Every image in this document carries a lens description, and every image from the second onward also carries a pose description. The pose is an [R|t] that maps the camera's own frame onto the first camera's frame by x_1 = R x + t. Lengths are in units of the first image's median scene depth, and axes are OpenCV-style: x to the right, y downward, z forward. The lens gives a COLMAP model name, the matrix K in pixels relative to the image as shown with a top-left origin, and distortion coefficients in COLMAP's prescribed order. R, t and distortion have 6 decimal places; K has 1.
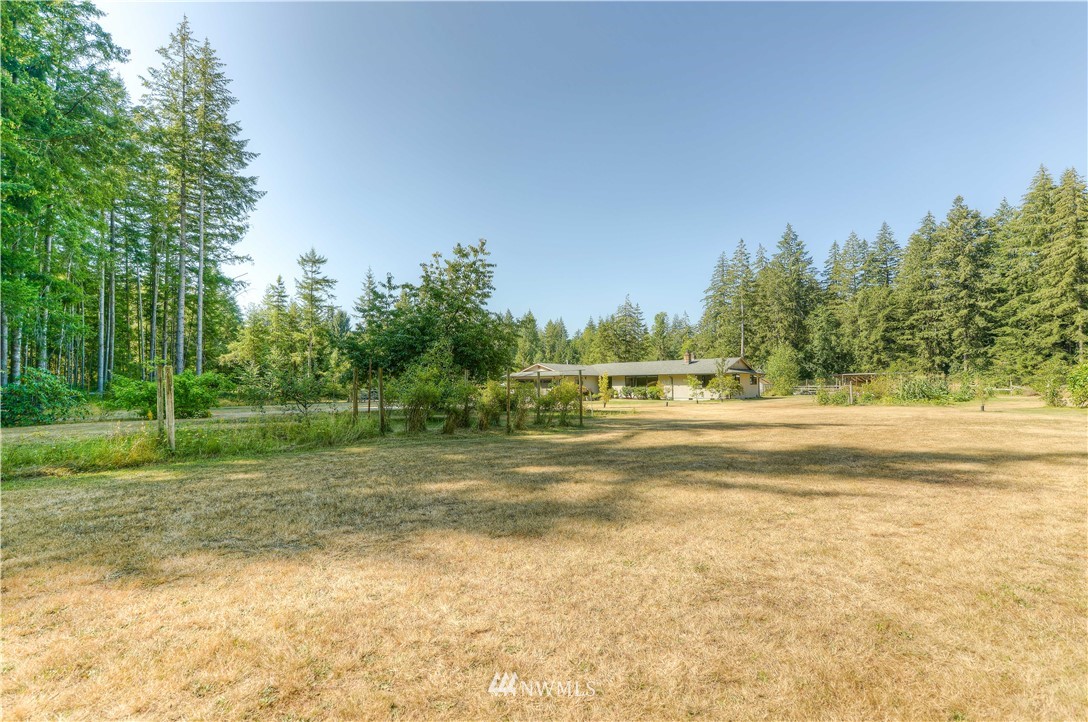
lens RADIAL K [[488.4, 0, 542.4], [0, 488.4, 379.1], [0, 0, 1]] dist [-0.000349, 0.000175]
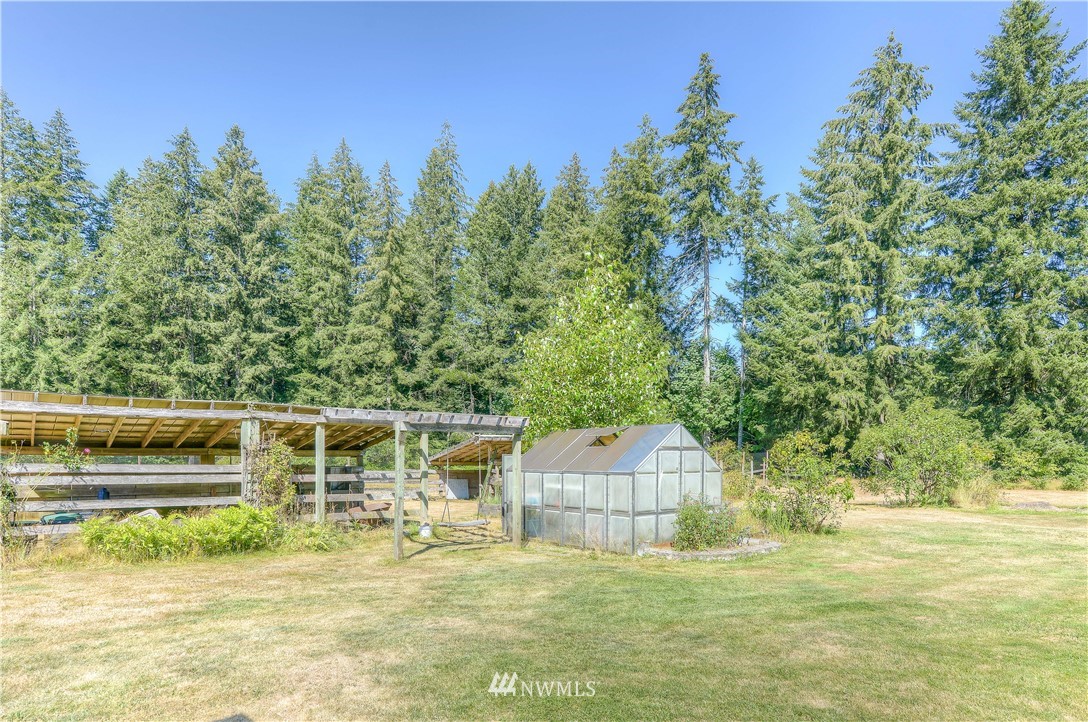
lens RADIAL K [[636.3, 0, 542.7], [0, 636.3, 473.8], [0, 0, 1]] dist [-0.001104, -0.000341]
pose [[0.041674, -0.008107, 0.999098, 0.141181], [-0.020196, 0.999756, 0.008955, 0.007043], [-0.998927, -0.020551, 0.041500, 0.615513]]
